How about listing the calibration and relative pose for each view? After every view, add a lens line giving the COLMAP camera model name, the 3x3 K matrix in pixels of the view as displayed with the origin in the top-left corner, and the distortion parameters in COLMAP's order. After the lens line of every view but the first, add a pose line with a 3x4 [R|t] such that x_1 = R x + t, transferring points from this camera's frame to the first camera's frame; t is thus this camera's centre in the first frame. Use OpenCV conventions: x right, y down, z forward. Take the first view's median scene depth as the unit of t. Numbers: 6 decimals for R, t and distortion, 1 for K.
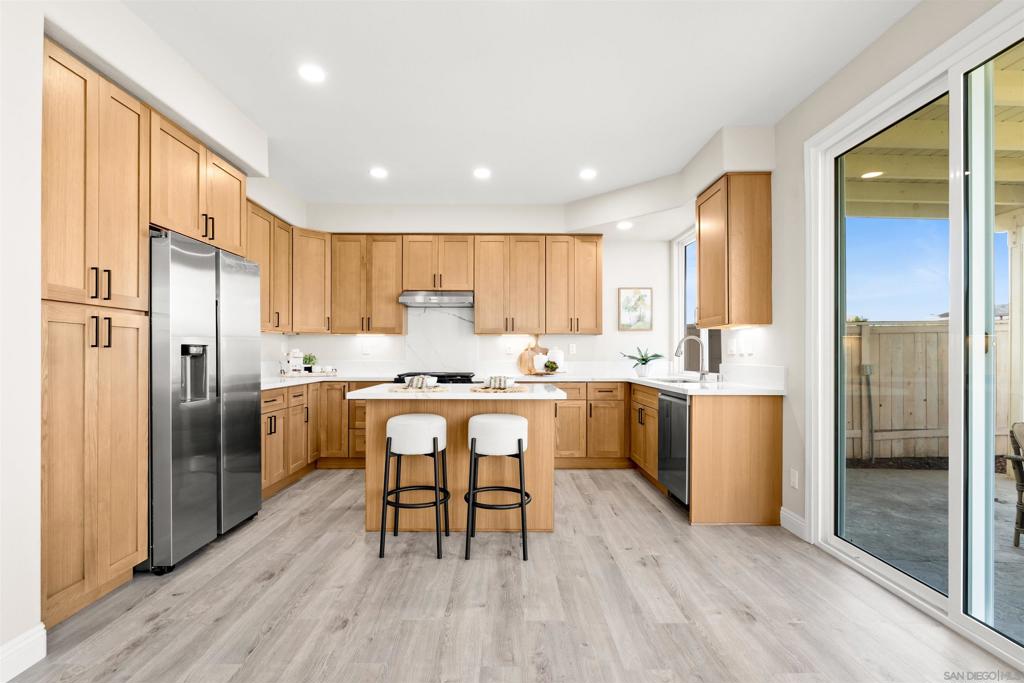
lens RADIAL K [[468.1, 0, 512.4], [0, 468.1, 353.7], [0, 0, 1]] dist [-0.001063, 0.000031]
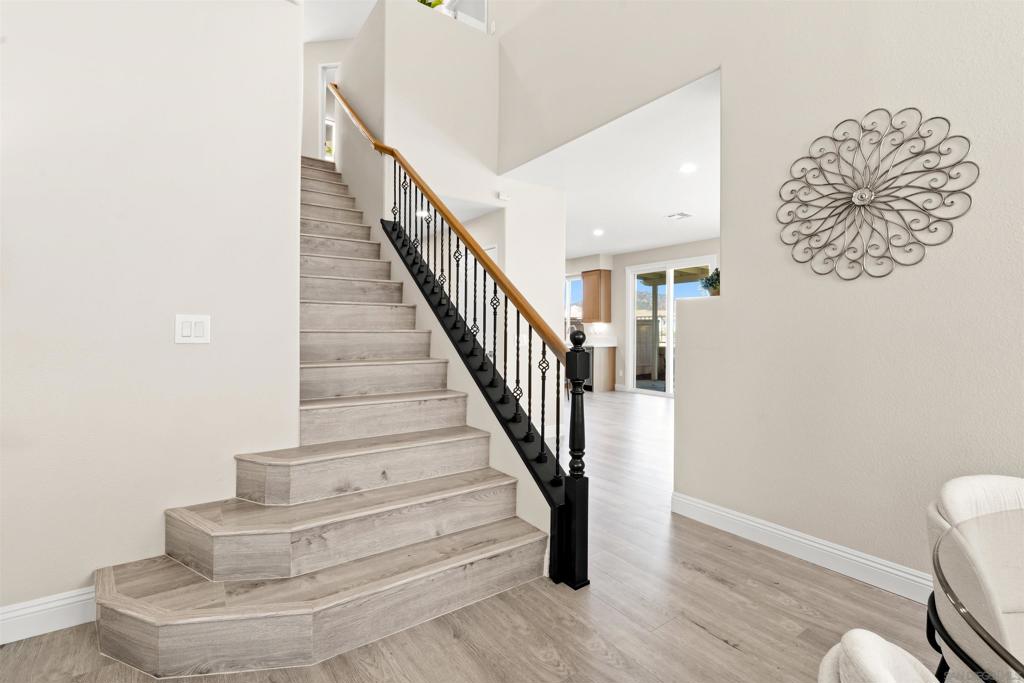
lens RADIAL K [[464.3, 0, 512.7], [0, 464.3, 327.2], [0, 0, 1]] dist [-0.001492, -0.000230]
pose [[0.821195, 0.000992, 0.570647, -1.105555], [-0.002507, 0.999995, 0.001870, -0.027437], [-0.570642, -0.002966, 0.821194, -0.708783]]
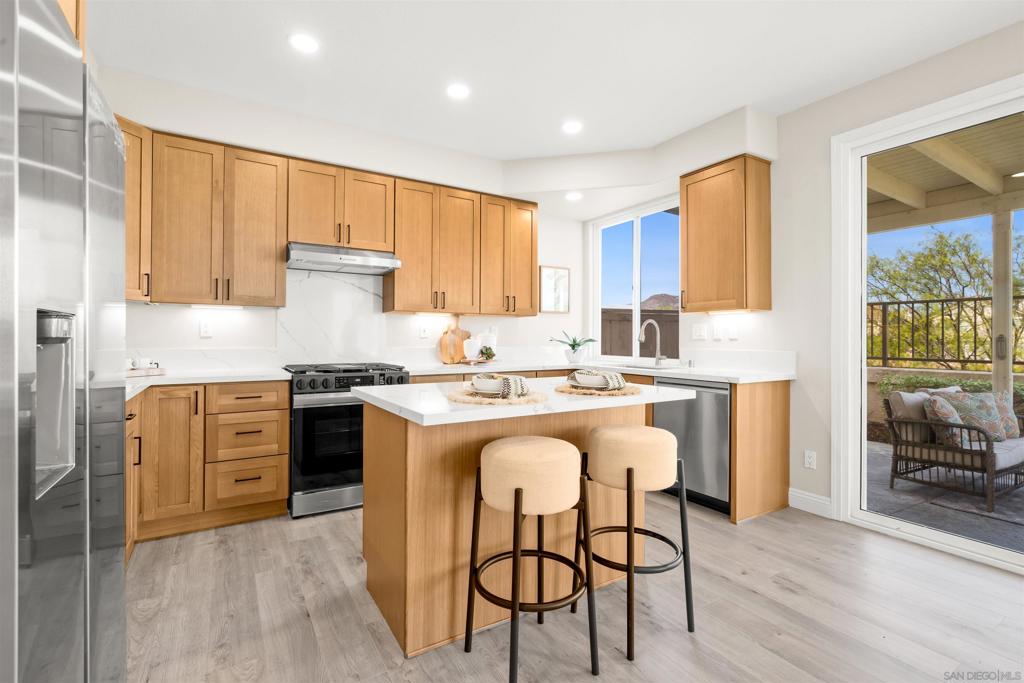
lens RADIAL K [[457.0, 0, 516.6], [0, 457.0, 335.4], [0, 0, 1]] dist [0.001431, 0.000137]
pose [[0.858356, 0.004452, 0.513035, -0.303802], [-0.003581, 0.999990, -0.002686, -0.002250], [-0.513042, 0.000468, 0.858364, 0.294675]]
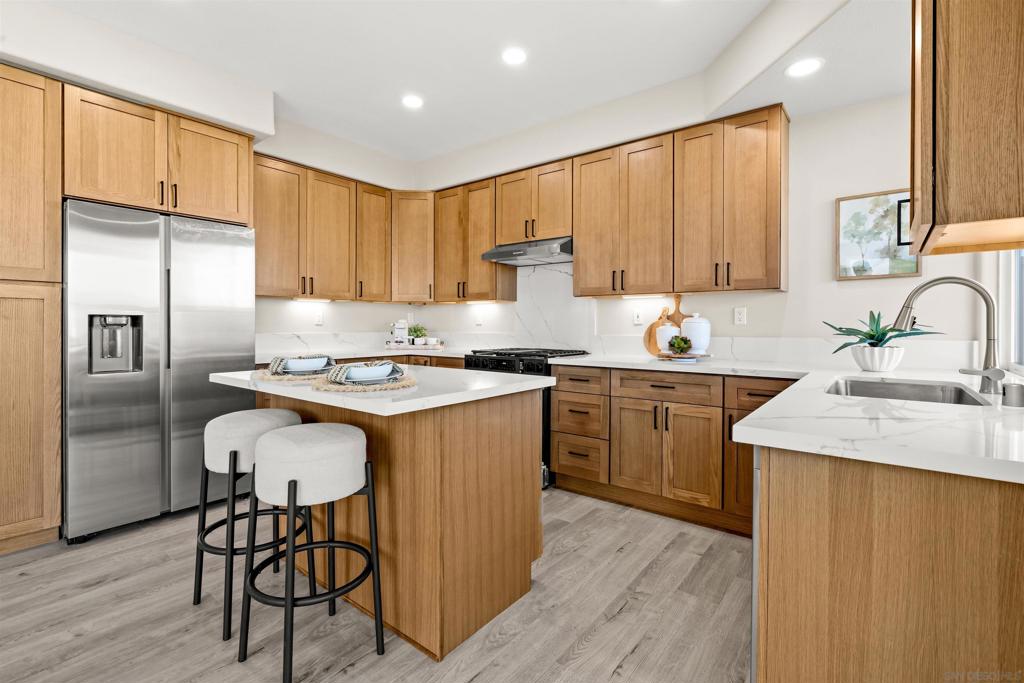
lens RADIAL K [[464.3, 0, 512.7], [0, 464.3, 327.2], [0, 0, 1]] dist [-0.001492, -0.000230]
pose [[0.779884, 0.003196, -0.625916, 0.307684], [-0.000817, 0.999991, 0.004089, 0.001306], [0.625924, -0.002678, 0.779879, 0.415480]]
